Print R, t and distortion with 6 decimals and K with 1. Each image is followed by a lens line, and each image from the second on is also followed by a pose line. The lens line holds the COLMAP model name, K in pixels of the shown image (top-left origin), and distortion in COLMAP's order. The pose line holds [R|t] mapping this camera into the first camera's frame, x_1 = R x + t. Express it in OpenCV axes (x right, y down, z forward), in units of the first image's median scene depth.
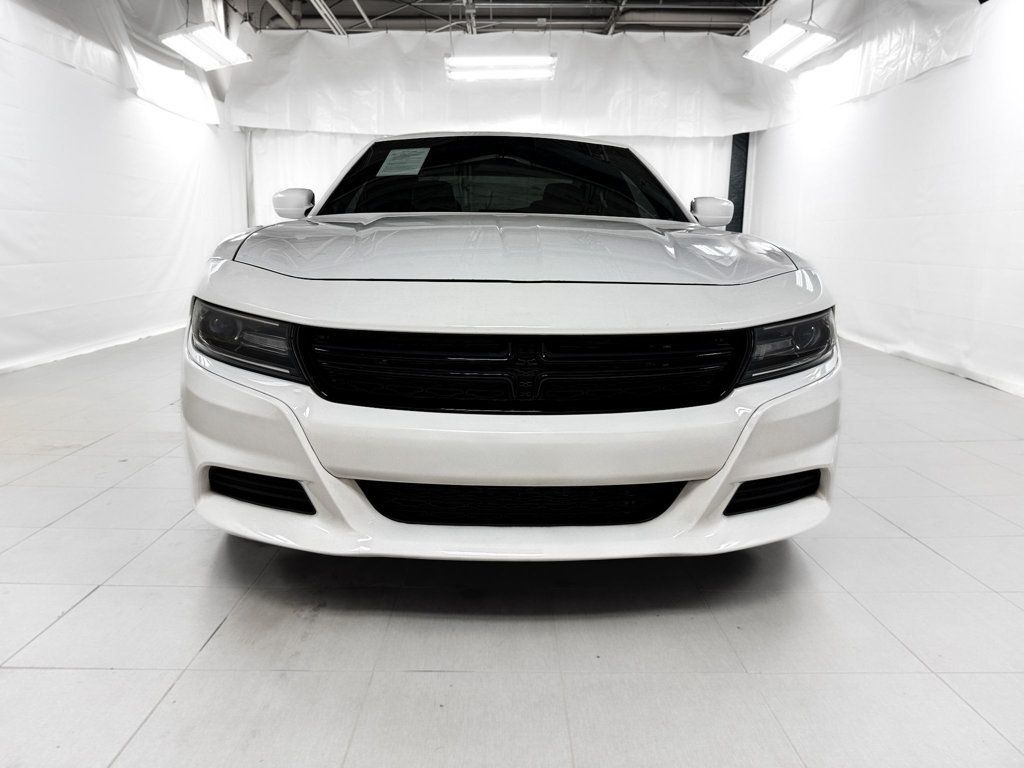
lens RADIAL K [[727.8, 0, 513.3], [0, 727.8, 399.2], [0, 0, 1]] dist [0.030167, -0.042114]
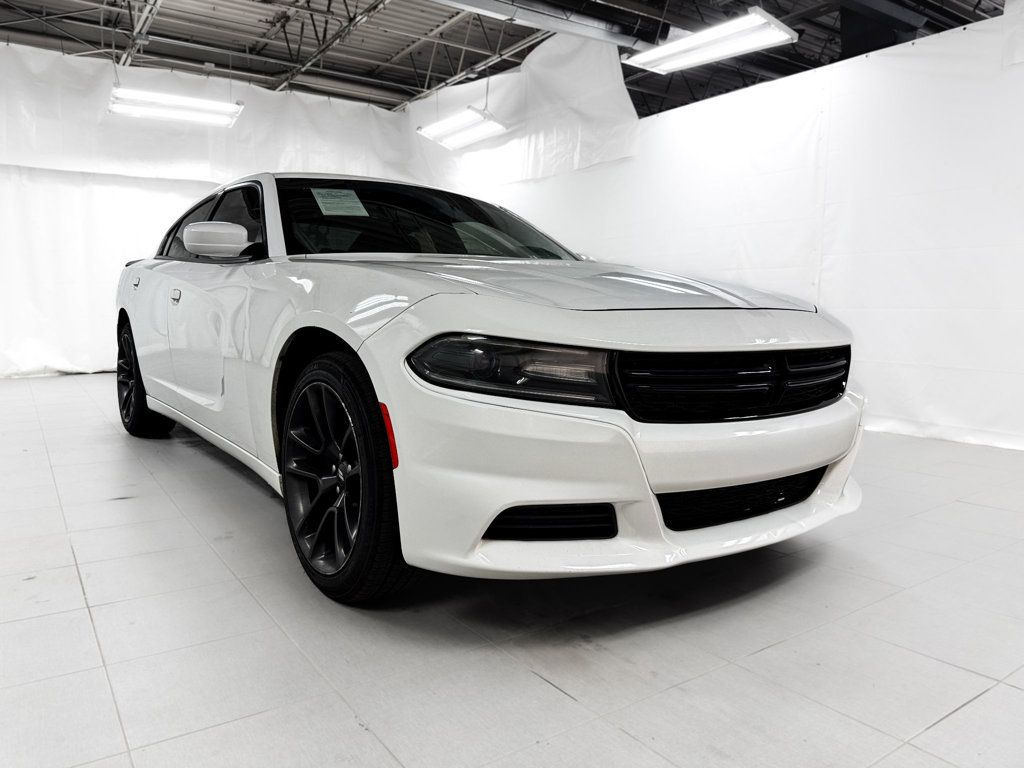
lens RADIAL K [[737.5, 0, 512.0], [0, 737.5, 384.0], [0, 0, 1]] dist [0.045585, -0.051713]
pose [[0.826514, -0.059500, 0.559763, -0.218102], [0.116700, 0.990906, -0.066983, -0.000375], [-0.550687, 0.120687, 0.825941, 0.045591]]
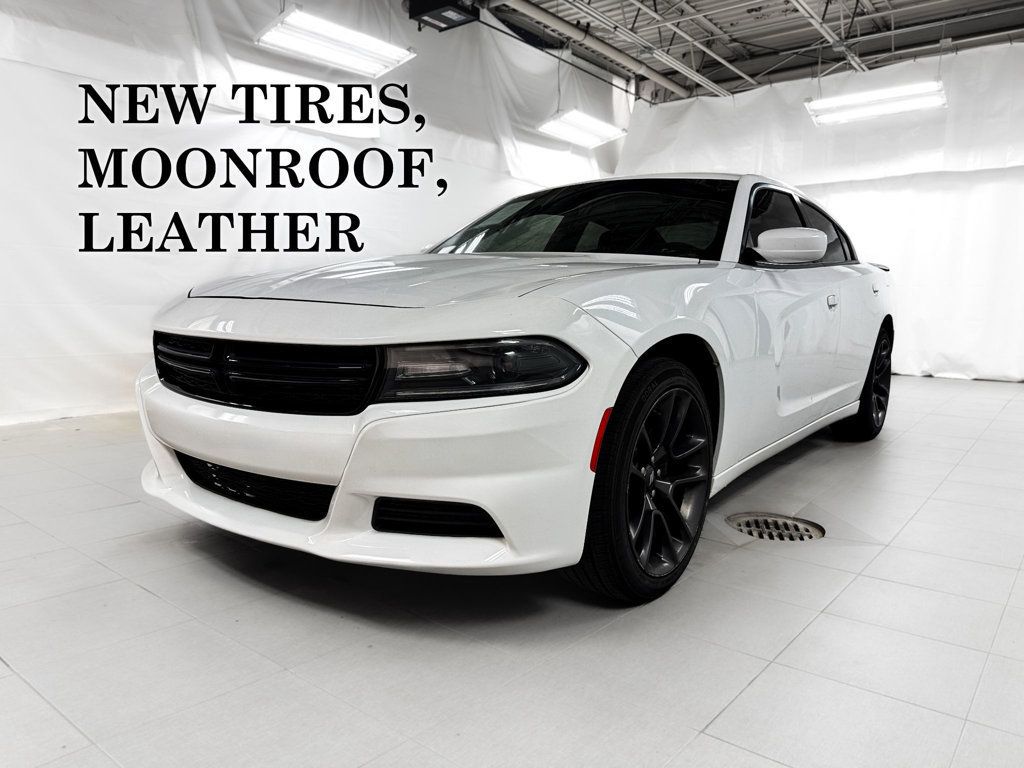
lens RADIAL K [[764.7, 0, 512.0], [0, 764.7, 384.0], [0, 0, 1]] dist [-0.001904, 0.001872]
pose [[0.773522, 0.071586, -0.629714, 0.256611], [-0.140224, 0.988306, -0.059897, -0.001330], [0.618062, 0.134633, 0.774515, 0.060982]]
